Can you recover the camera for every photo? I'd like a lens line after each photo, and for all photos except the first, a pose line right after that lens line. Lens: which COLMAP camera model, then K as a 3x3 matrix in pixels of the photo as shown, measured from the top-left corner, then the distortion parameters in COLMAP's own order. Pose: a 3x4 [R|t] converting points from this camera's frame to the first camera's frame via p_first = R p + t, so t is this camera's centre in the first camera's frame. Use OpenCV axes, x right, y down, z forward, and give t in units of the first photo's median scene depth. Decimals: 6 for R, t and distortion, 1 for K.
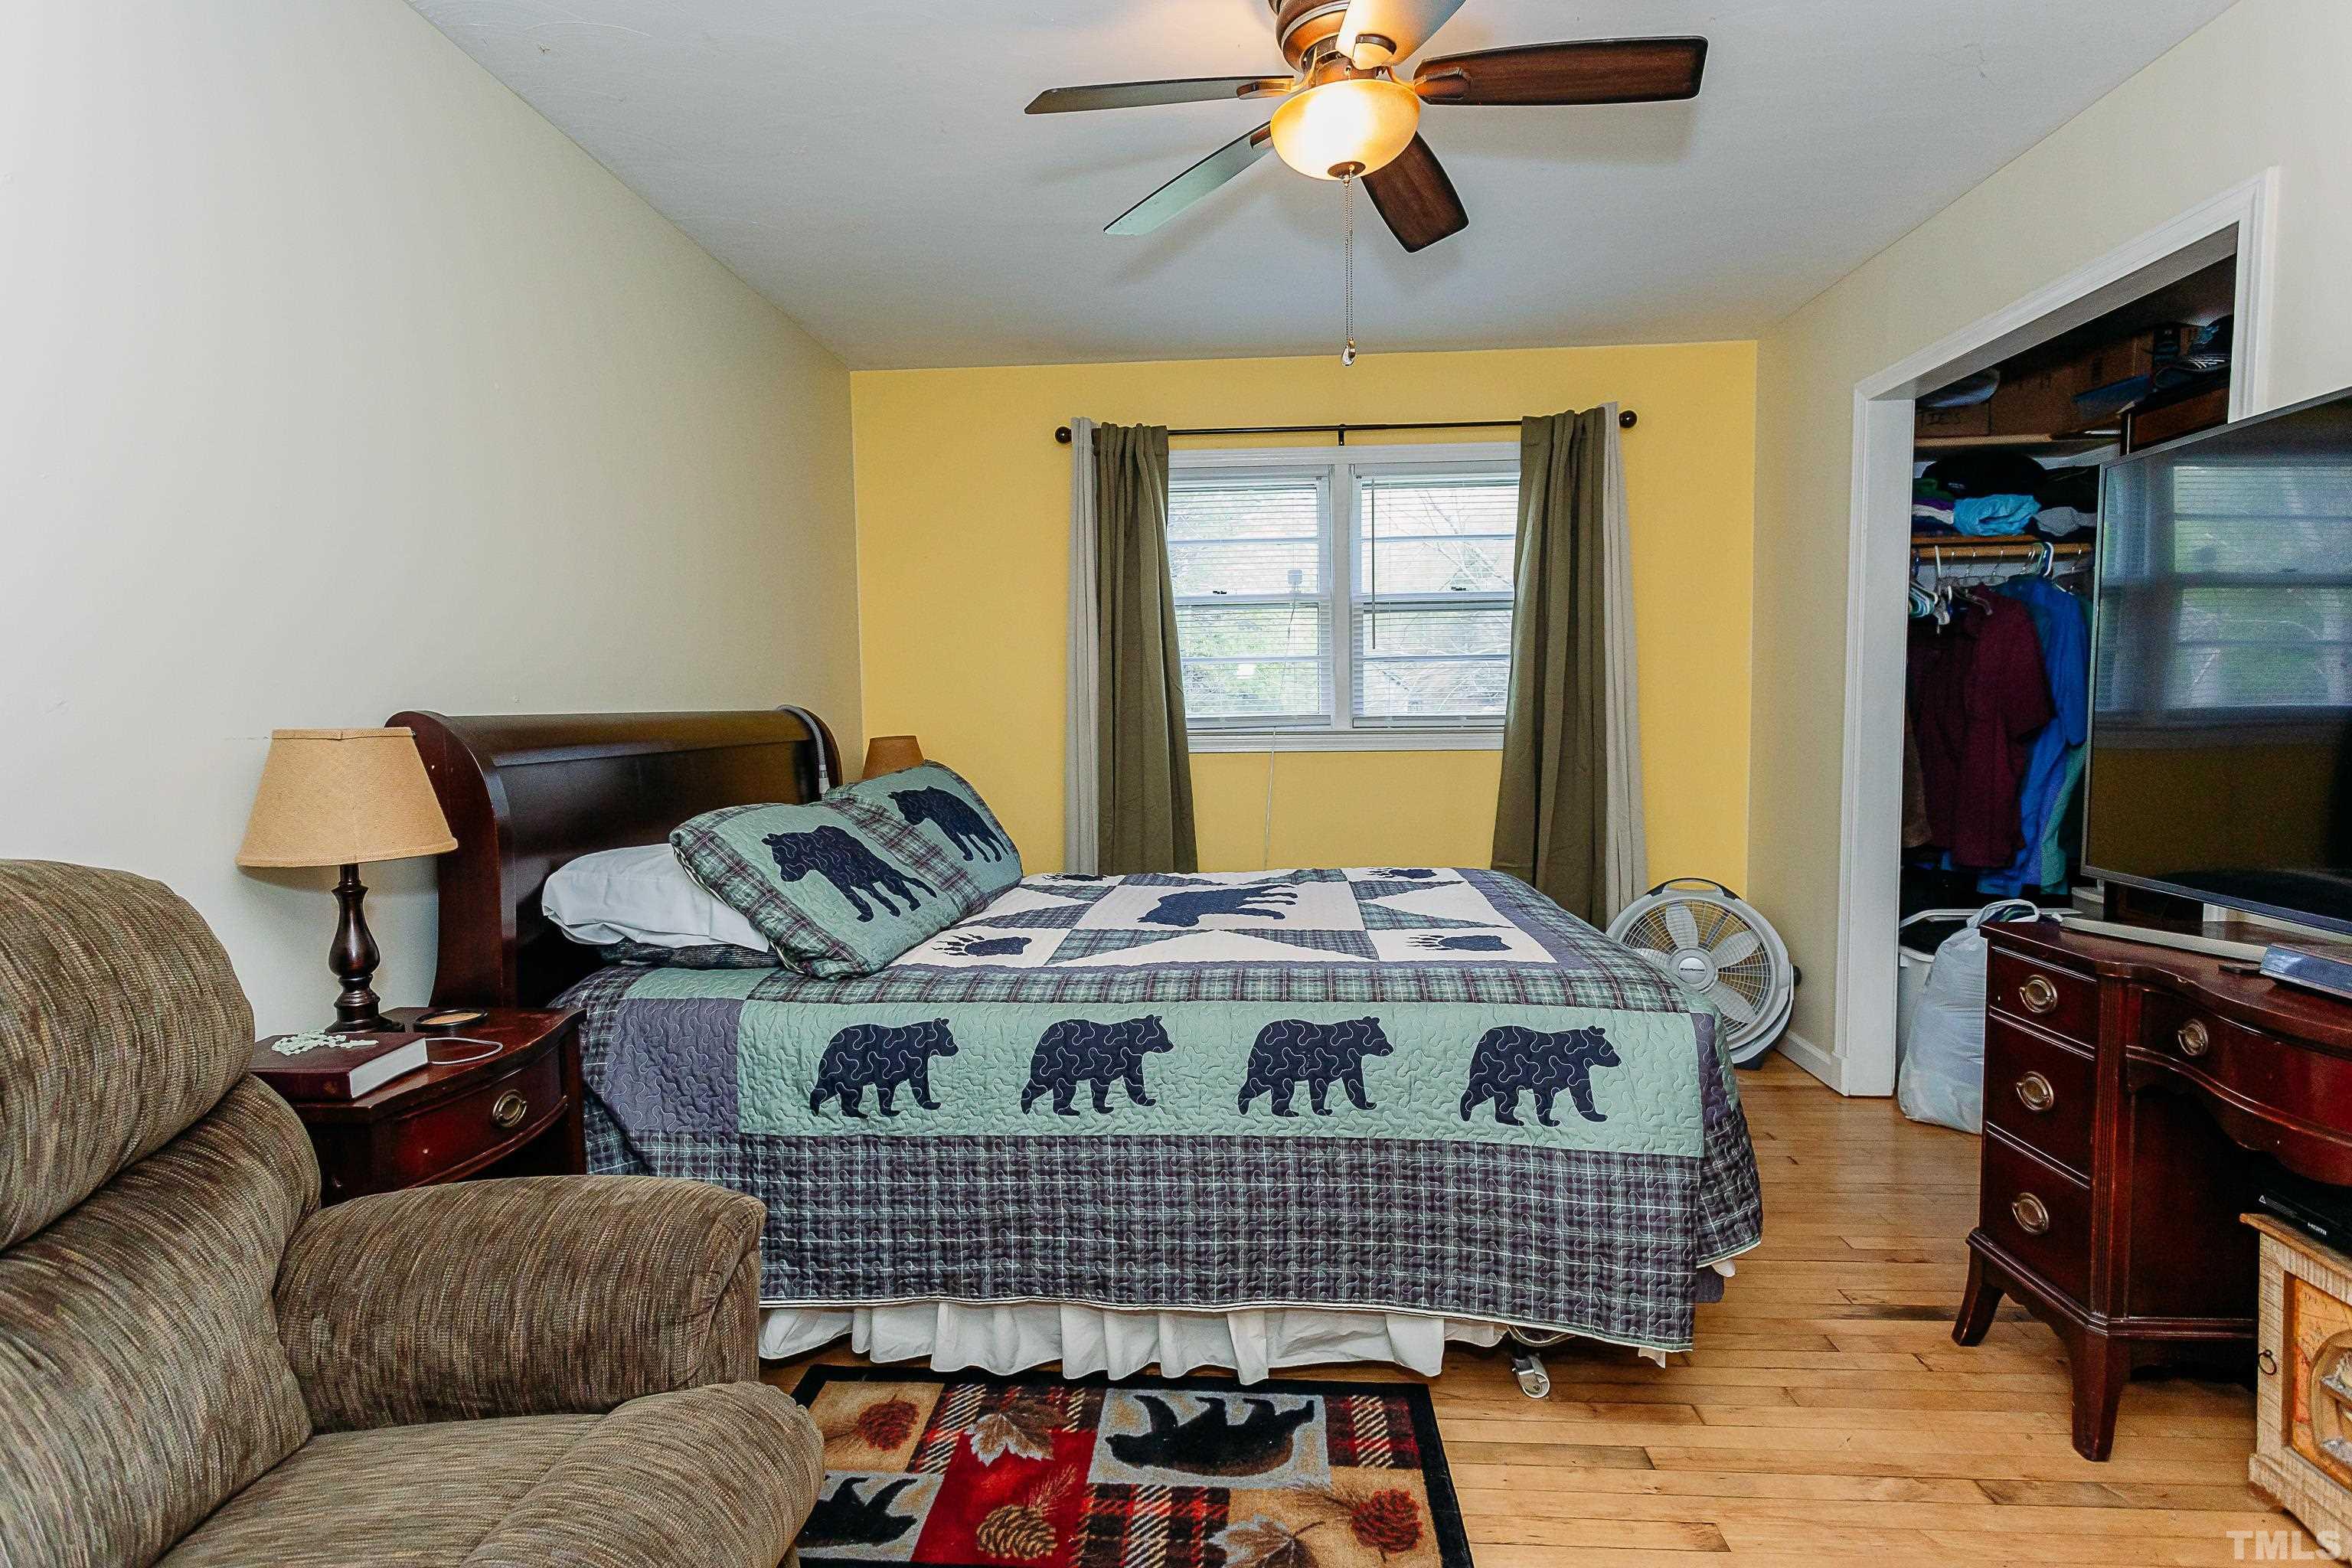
lens RADIAL K [[1147.0, 0, 1180.1], [0, 1147.0, 784.8], [0, 0, 1]] dist [0.005091, 0.000022]
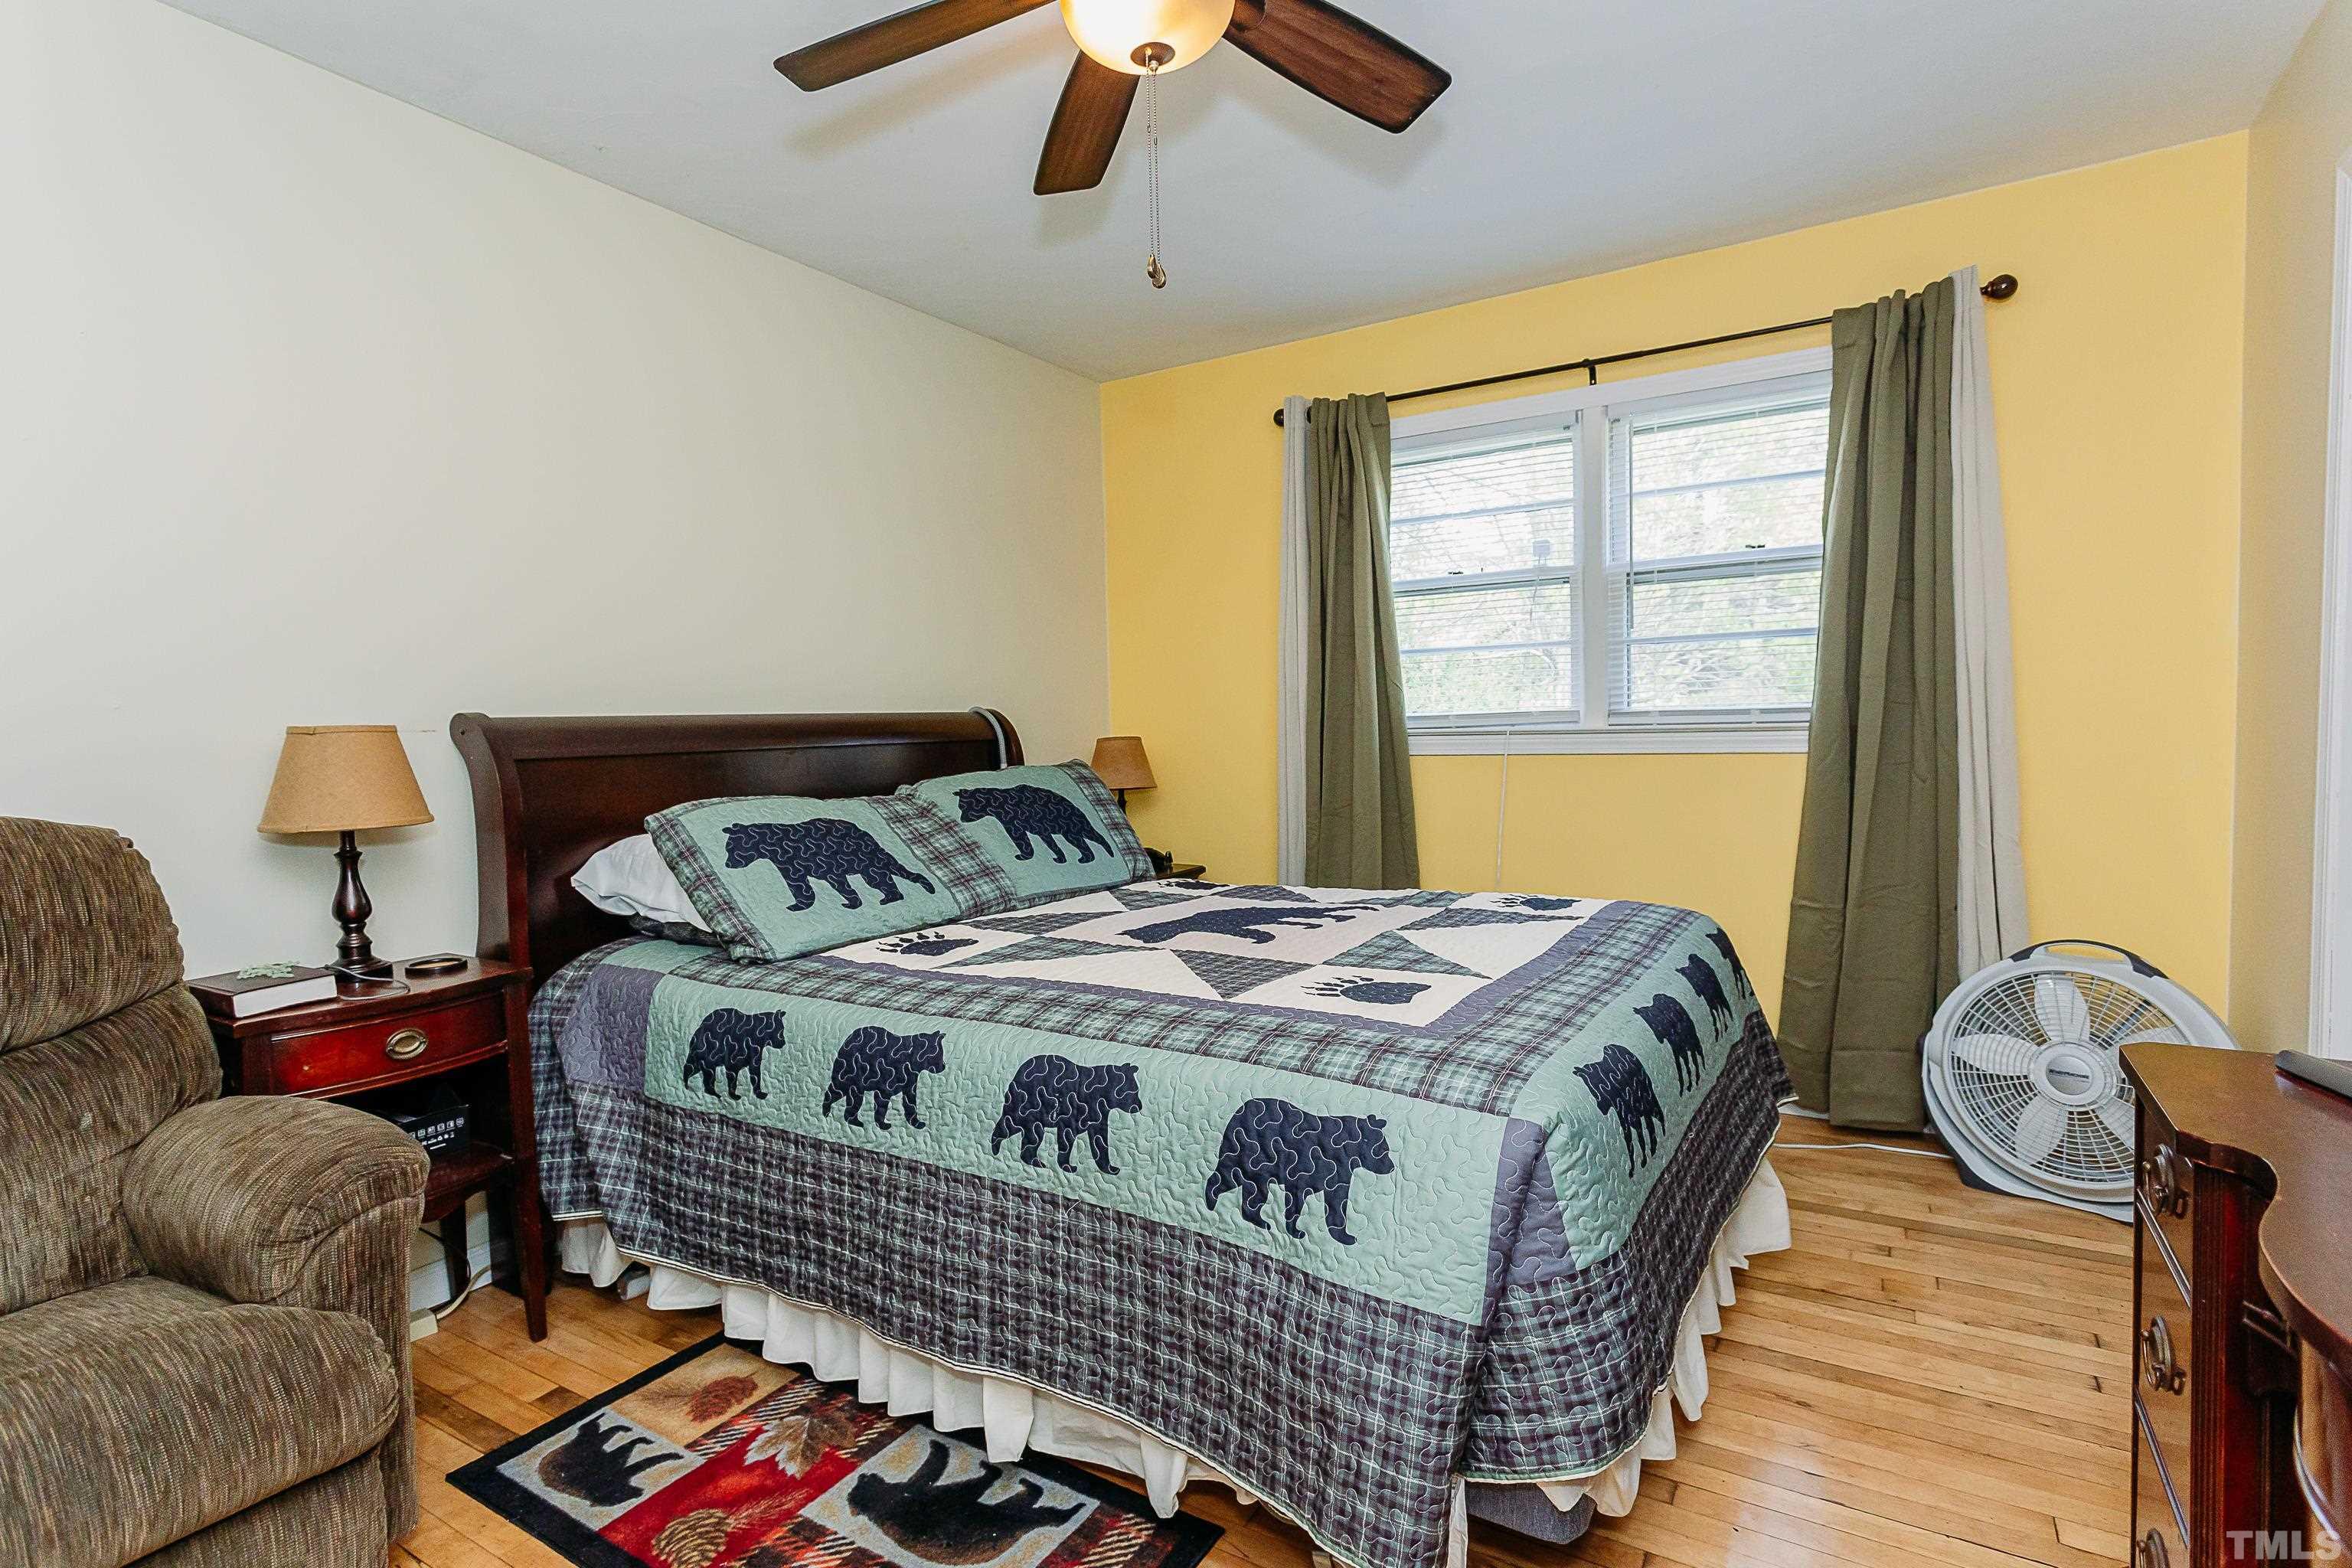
lens RADIAL K [[1147.0, 0, 1180.1], [0, 1147.0, 784.8], [0, 0, 1]] dist [0.005091, 0.000022]
pose [[0.881289, 0.016450, -0.472291, 0.583161], [-0.019477, 0.999809, -0.001520, -0.000102], [0.472176, 0.010539, 0.881442, 0.277324]]
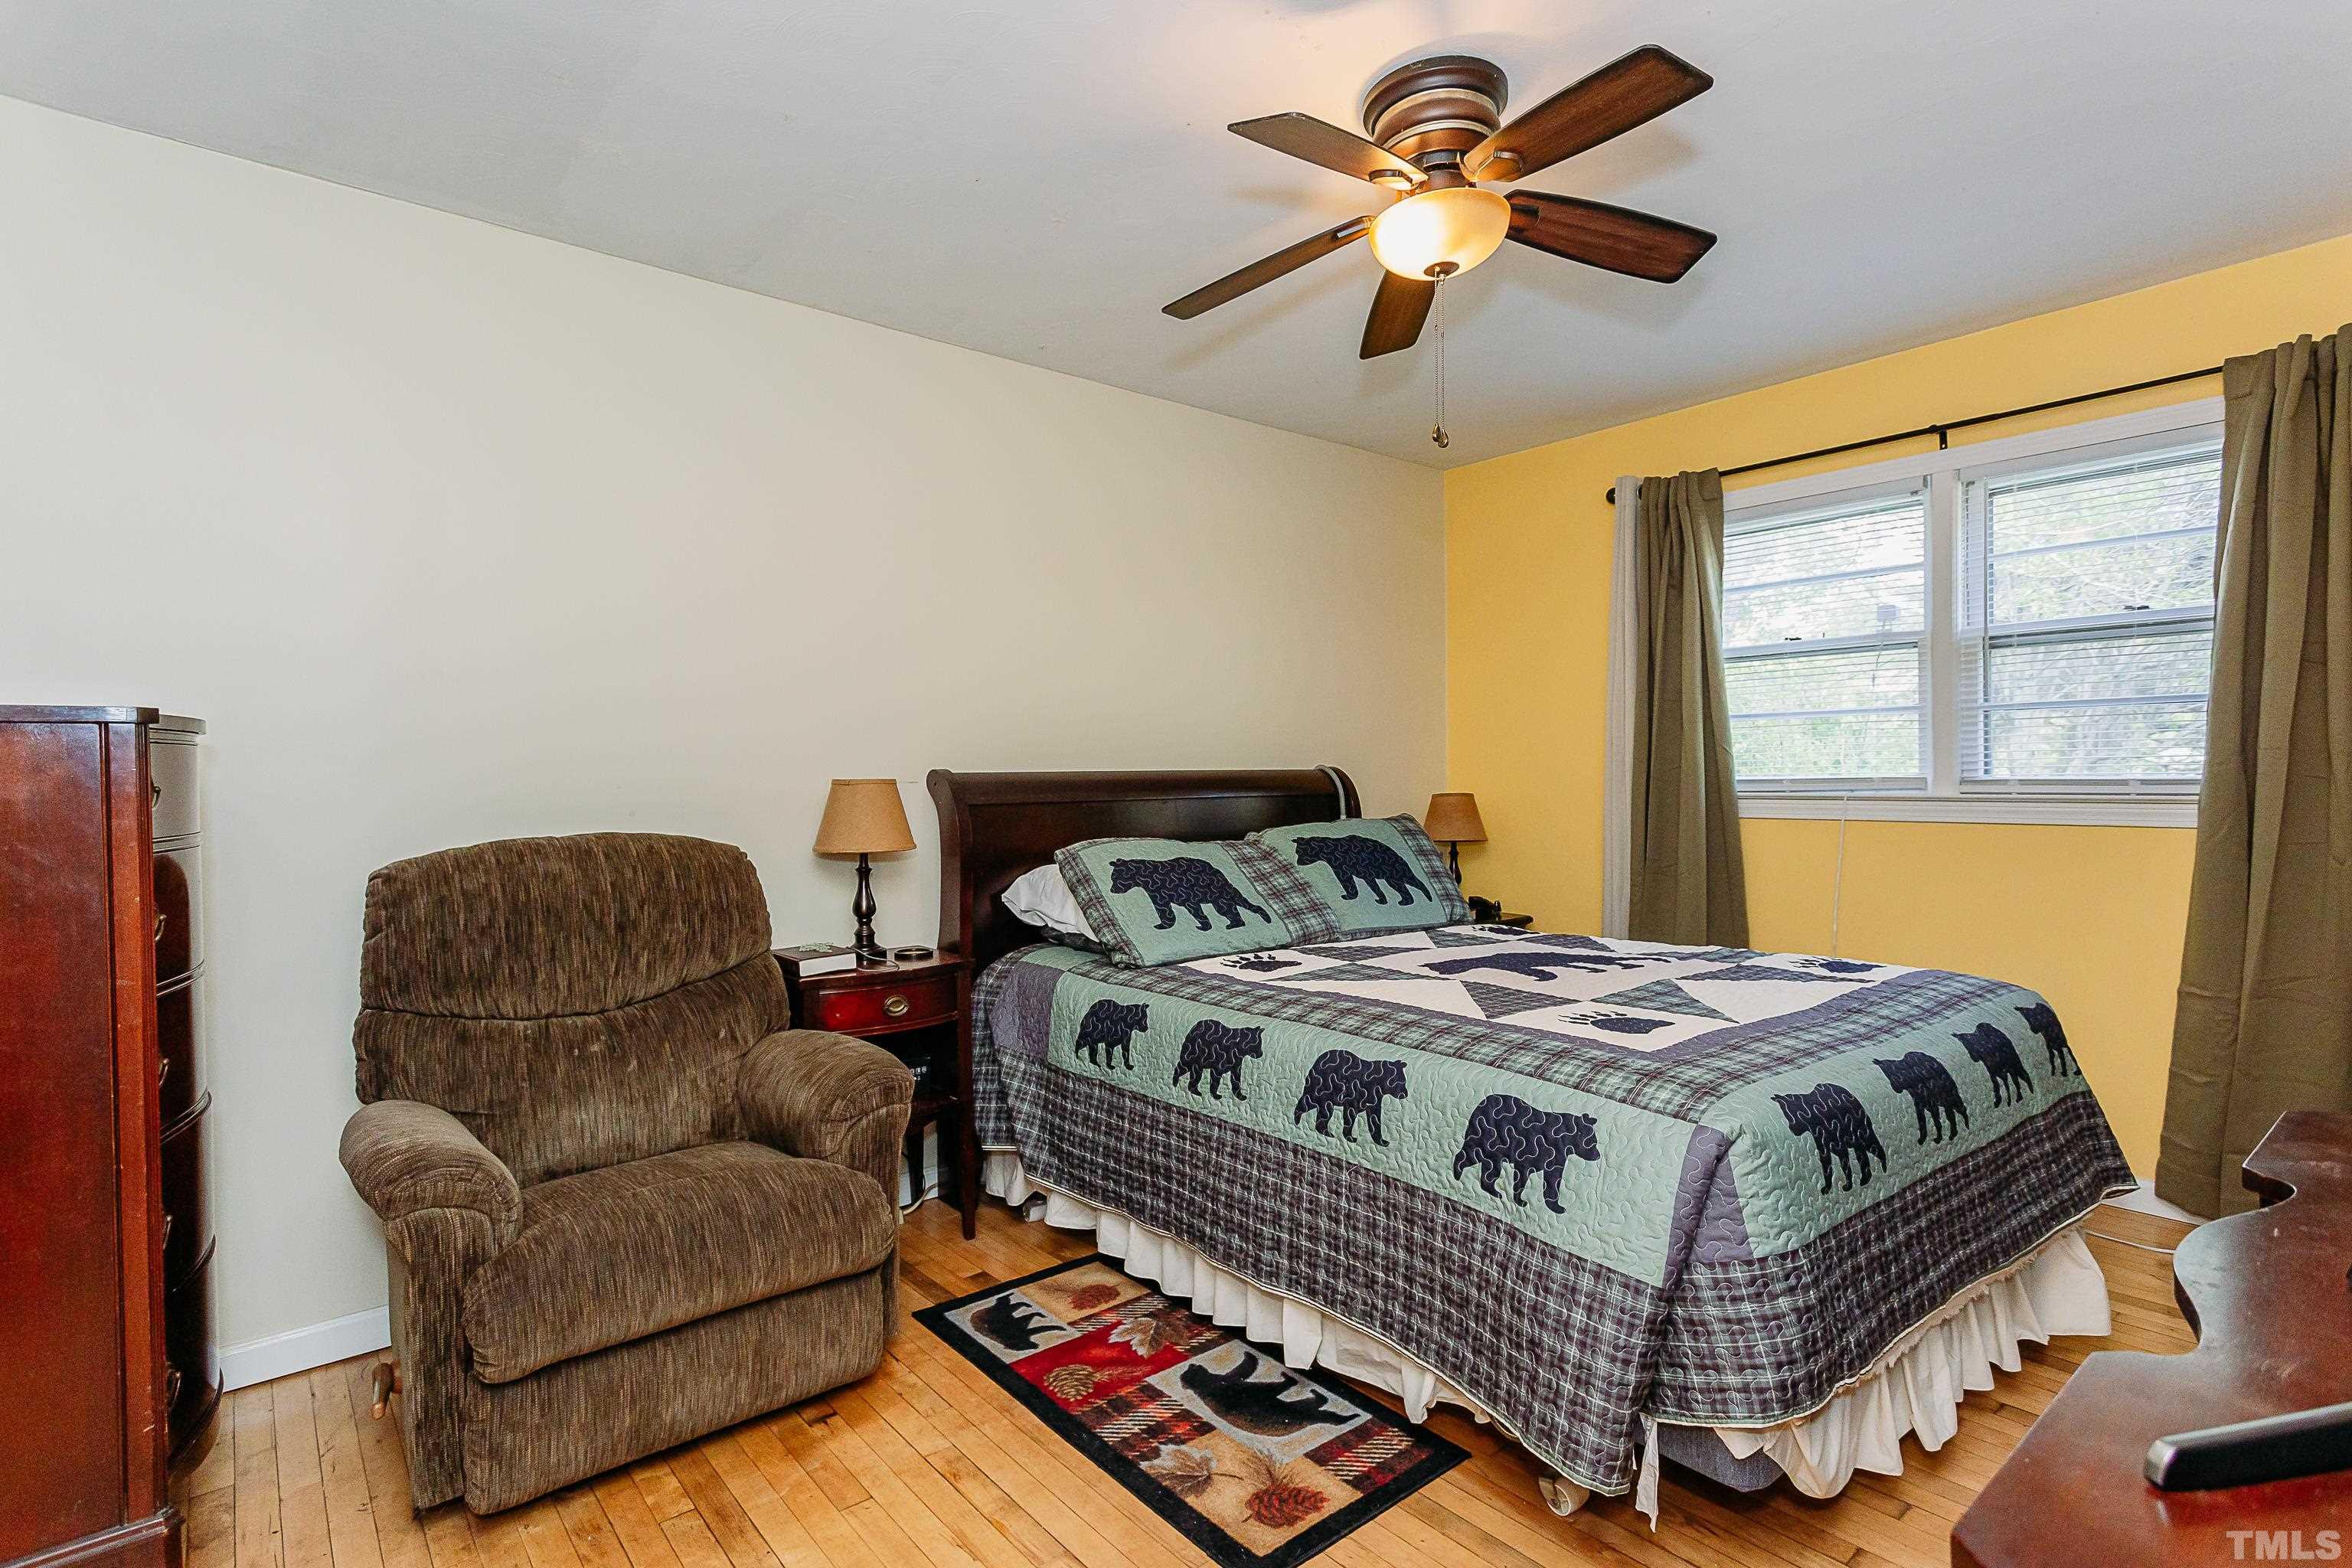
lens RADIAL K [[1145.5, 0, 1180.1], [0, 1145.5, 786.9], [0, 0, 1]] dist [0.007323, 0.000577]
pose [[0.685501, 0.013886, -0.727940, 0.783374], [-0.050391, 0.998325, -0.028410, -0.008982], [0.726326, 0.056157, 0.685052, 0.115444]]
